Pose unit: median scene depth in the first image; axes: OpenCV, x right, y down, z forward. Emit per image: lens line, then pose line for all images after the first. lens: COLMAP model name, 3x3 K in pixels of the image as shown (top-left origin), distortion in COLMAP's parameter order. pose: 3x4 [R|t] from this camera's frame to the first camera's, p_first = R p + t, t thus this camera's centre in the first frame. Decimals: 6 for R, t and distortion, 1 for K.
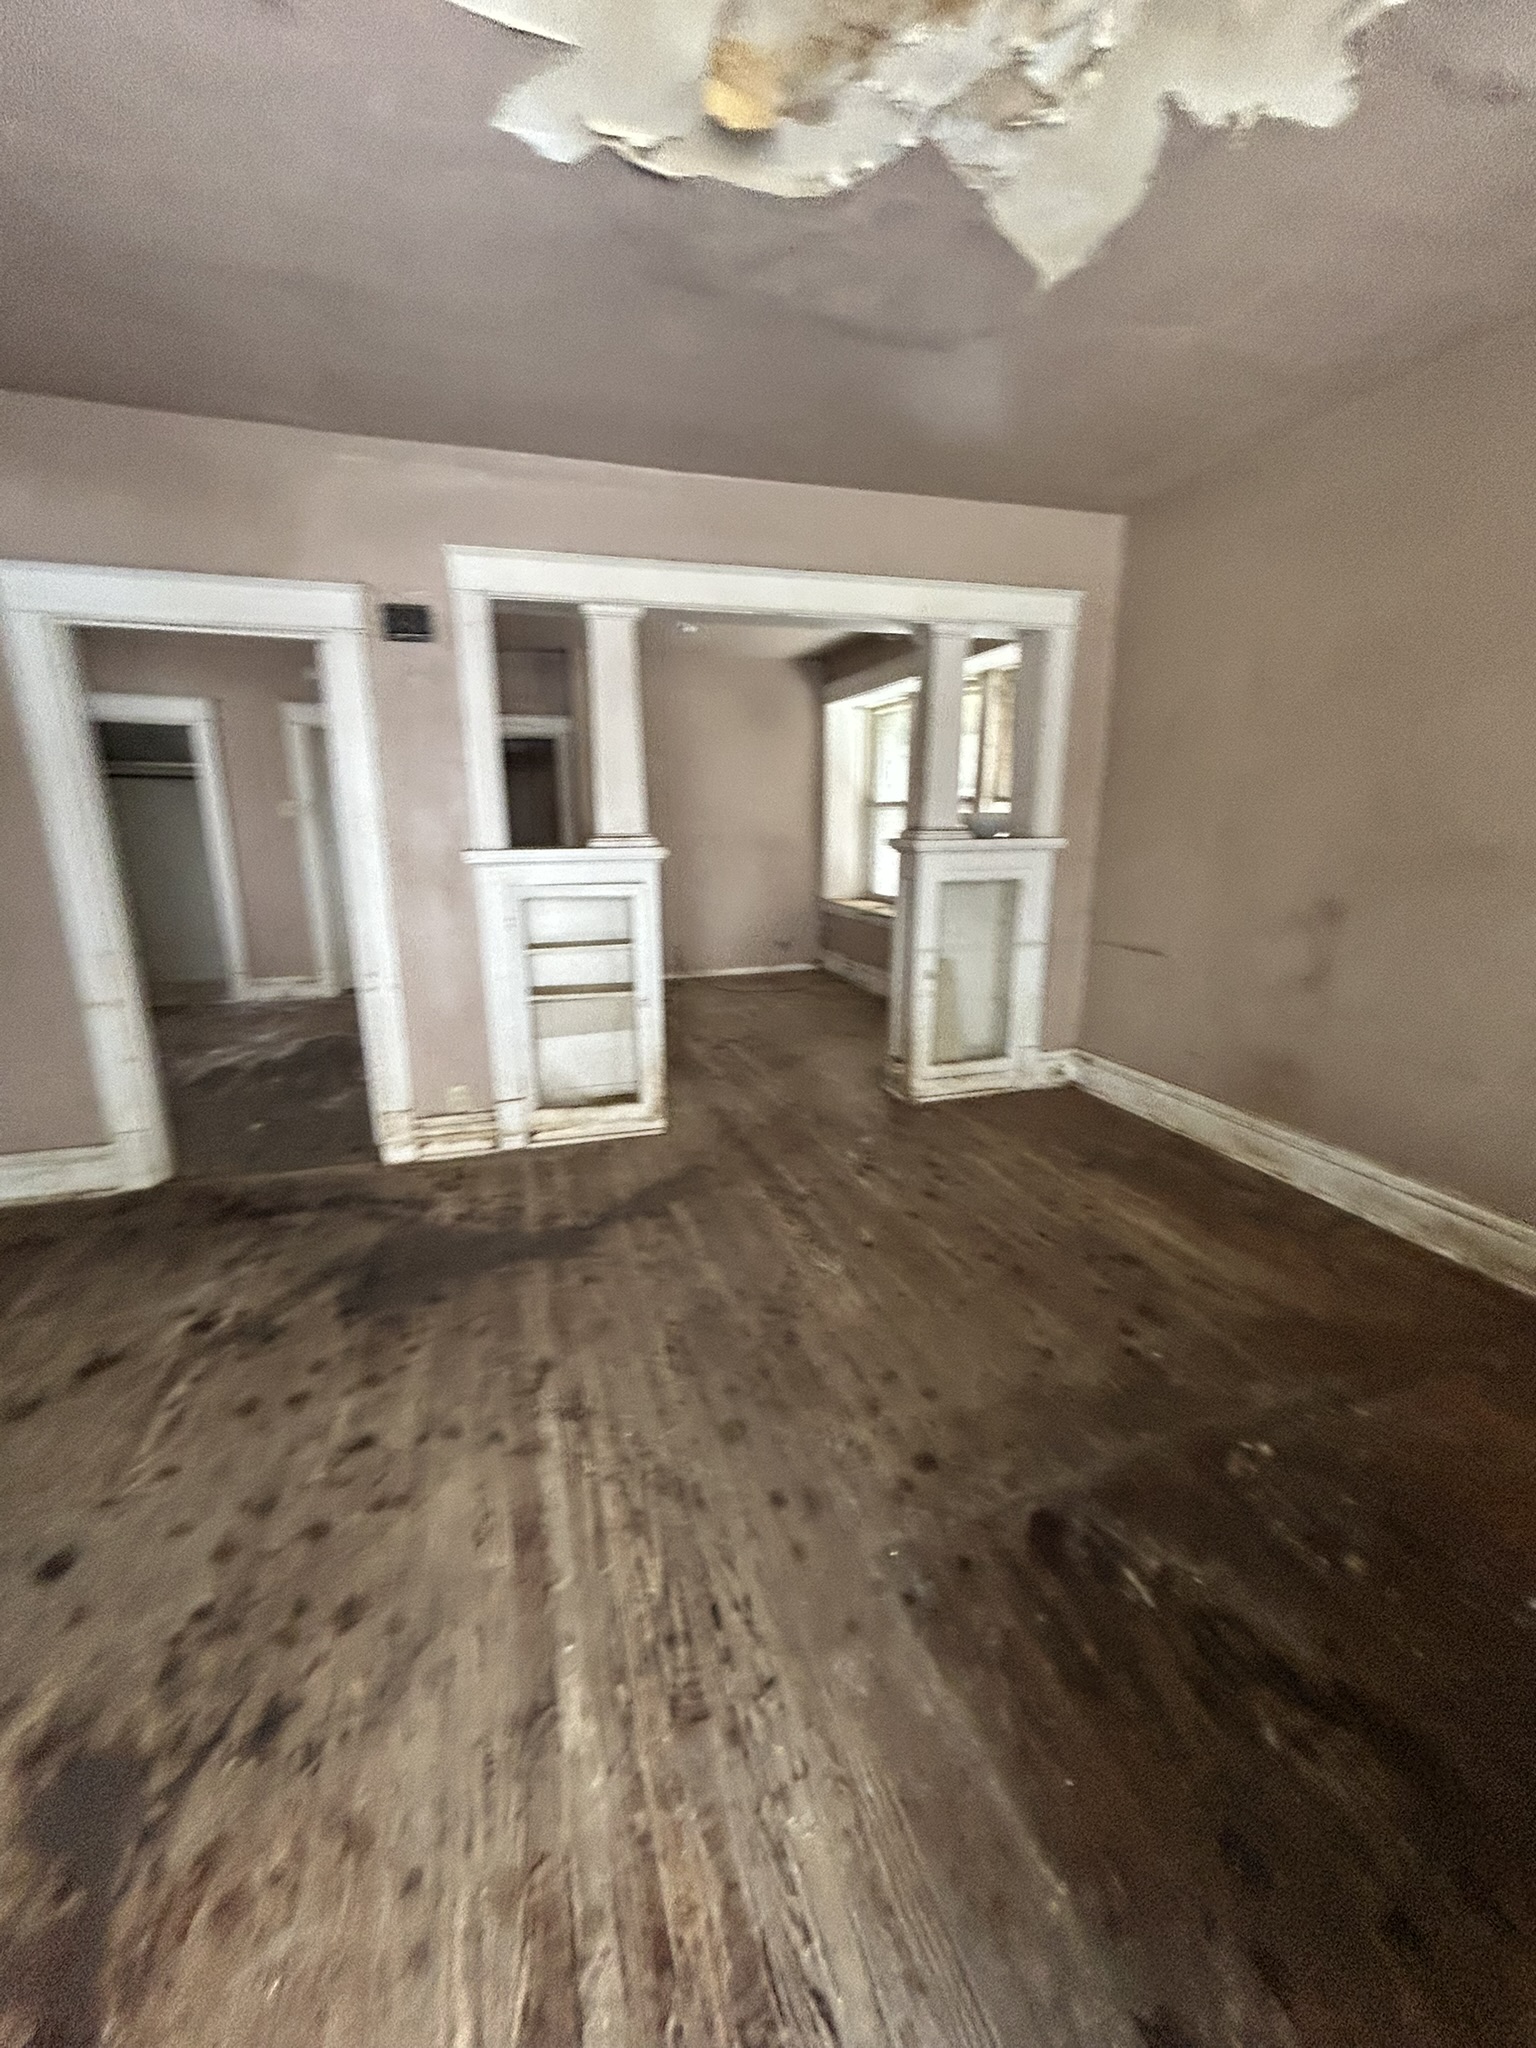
lens RADIAL K [[836.6, 0, 768.3], [0, 836.6, 1025.6], [0, 0, 1]] dist [0.000142, 0.000924]
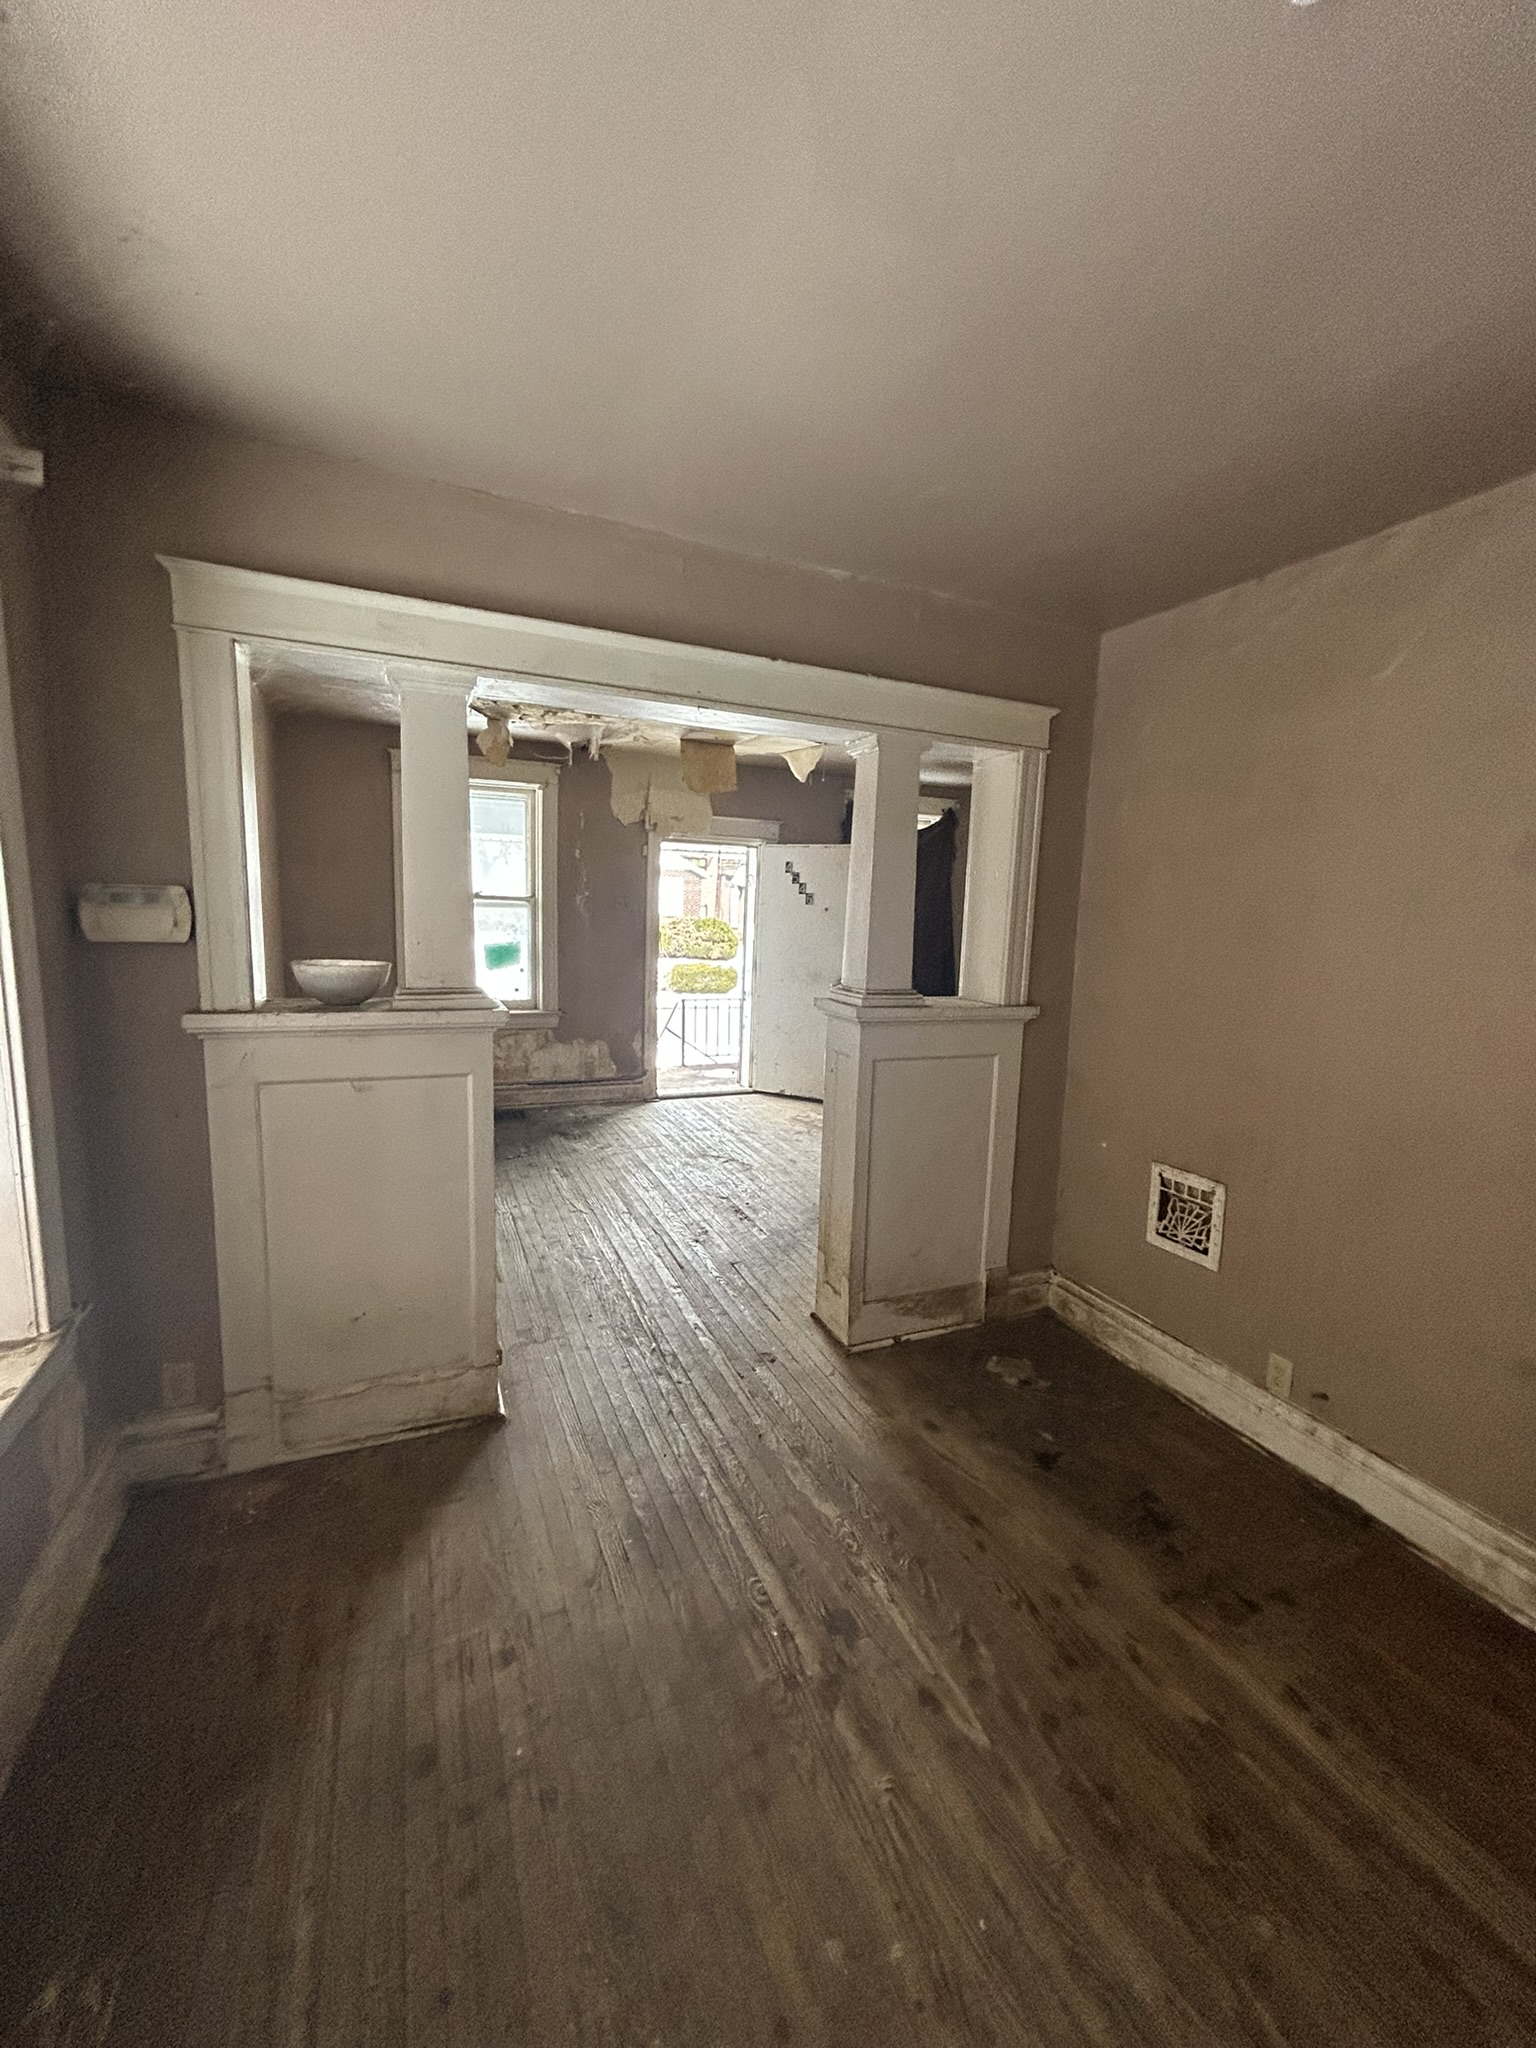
lens RADIAL K [[836.6, 0, 773.4], [0, 836.6, 1026.0], [0, 0, 1]] dist [0.000142, 0.000924]
pose [[-0.993479, -0.012298, -0.113348, 0.030318], [-0.054512, 0.924407, 0.377492, -0.646054], [0.100137, 0.381210, -0.919049, 2.265383]]
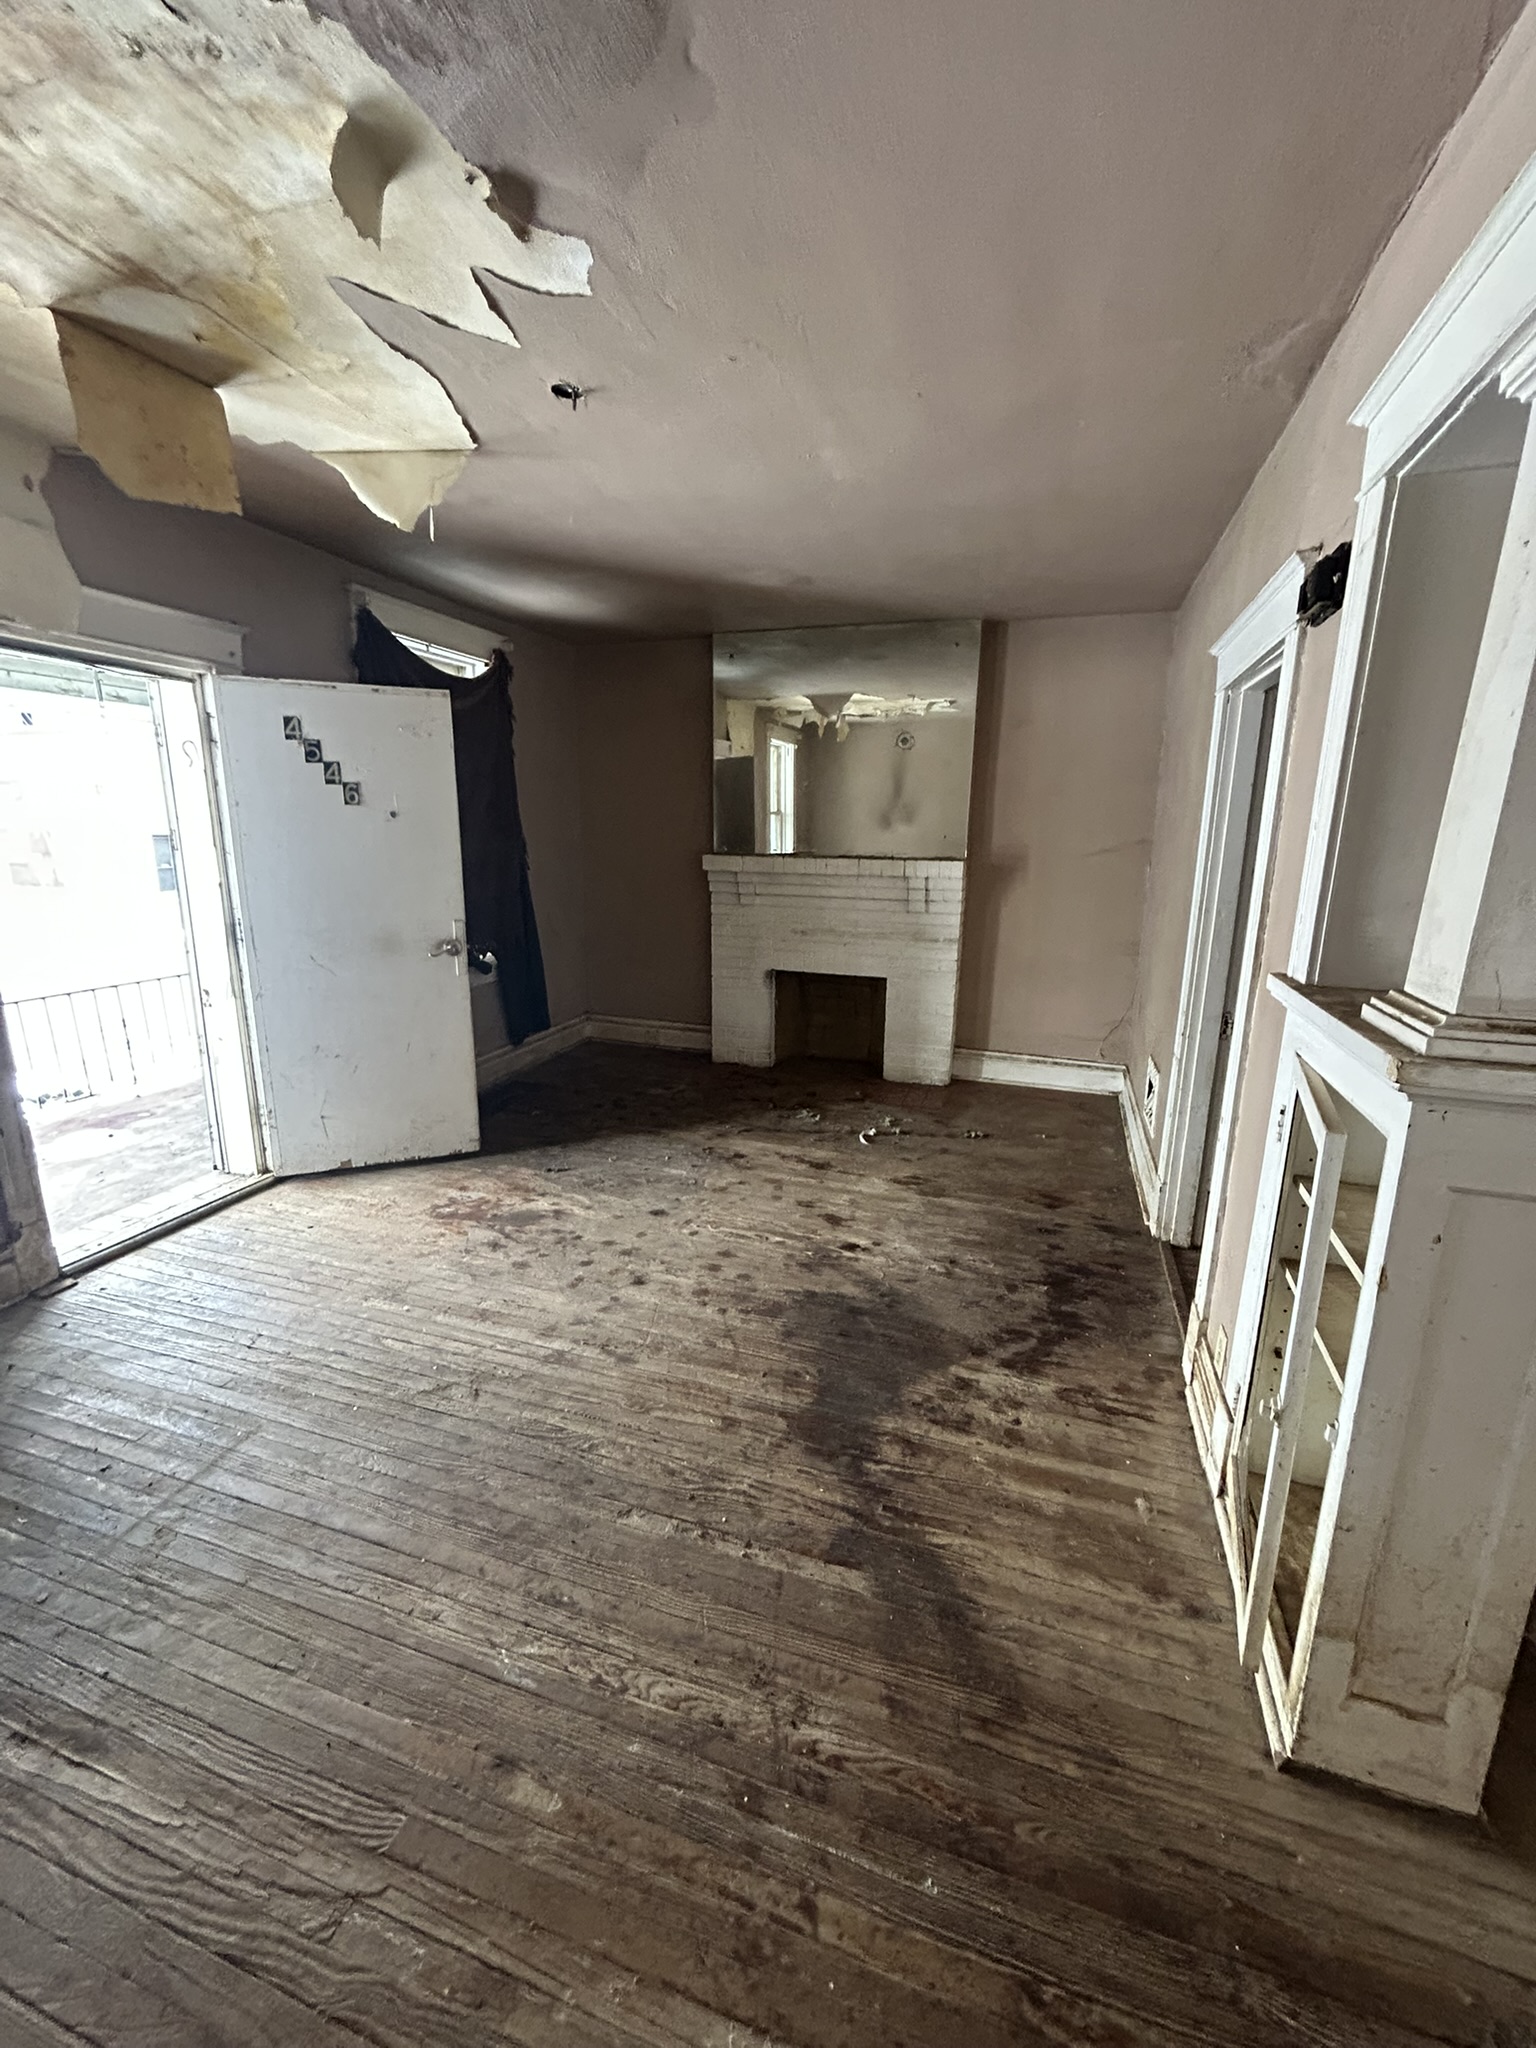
lens RADIAL K [[836.6, 0, 772.3], [0, 836.6, 1023.6], [0, 0, 1]] dist [0.000142, 0.000924]
pose [[-0.579200, 0.183688, -0.794220, 0.337211], [-0.210321, 0.907624, 0.363296, -0.359546], [0.787586, 0.377463, -0.487062, 1.171741]]
